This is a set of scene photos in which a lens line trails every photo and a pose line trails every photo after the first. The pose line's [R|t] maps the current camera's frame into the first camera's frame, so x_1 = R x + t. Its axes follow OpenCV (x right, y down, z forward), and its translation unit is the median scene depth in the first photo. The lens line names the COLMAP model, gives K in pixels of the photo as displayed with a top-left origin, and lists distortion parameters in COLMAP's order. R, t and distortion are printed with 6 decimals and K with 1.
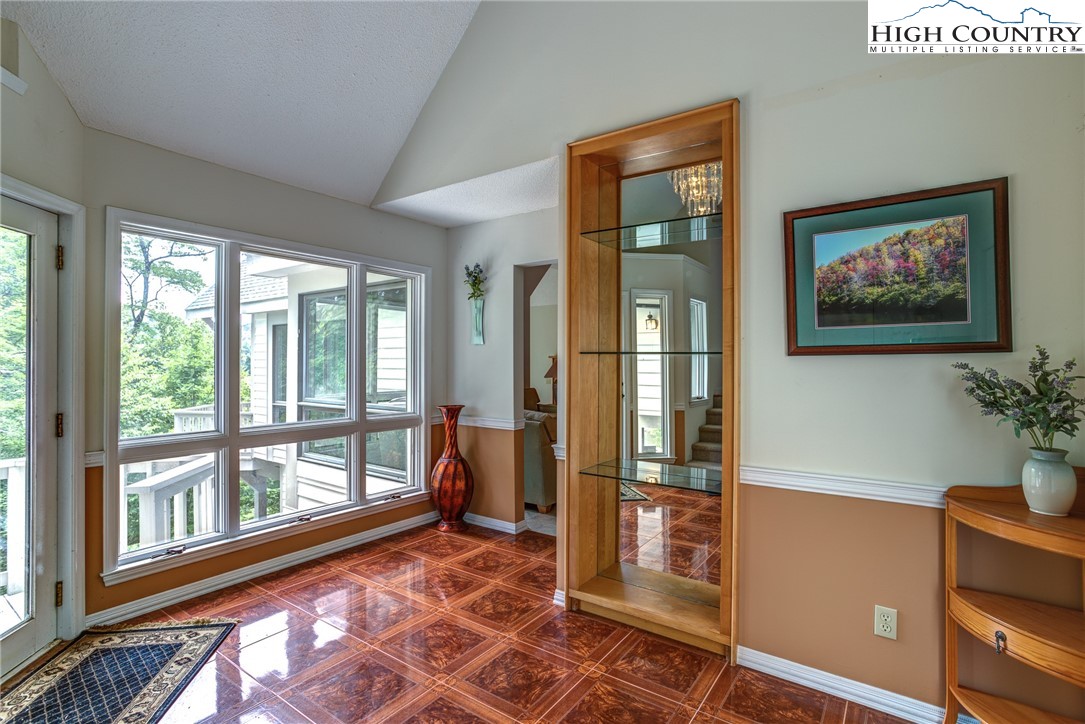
lens RADIAL K [[523.4, 0, 540.5], [0, 523.4, 354.0], [0, 0, 1]] dist [-0.071389, 0.035686]
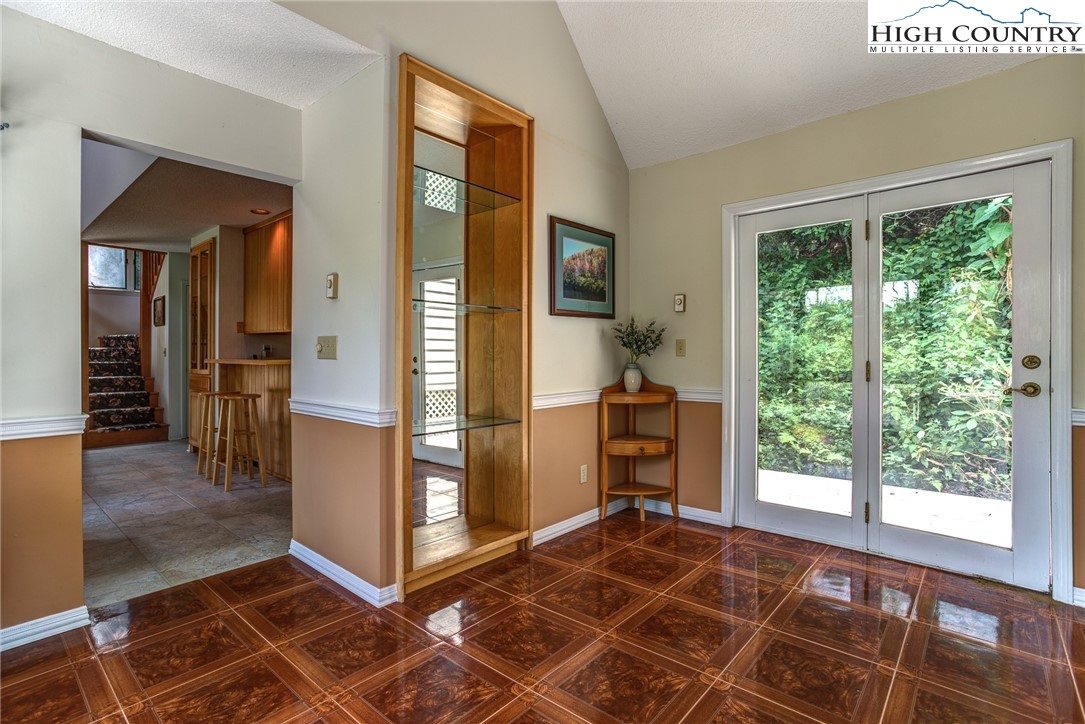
lens RADIAL K [[523.4, 0, 540.5], [0, 523.4, 354.0], [0, 0, 1]] dist [-0.071389, 0.035686]
pose [[0.094283, -0.004742, 0.995534, -1.072944], [-0.011087, 0.999922, 0.005813, 0.113229], [-0.995484, -0.011585, 0.094223, 0.975477]]
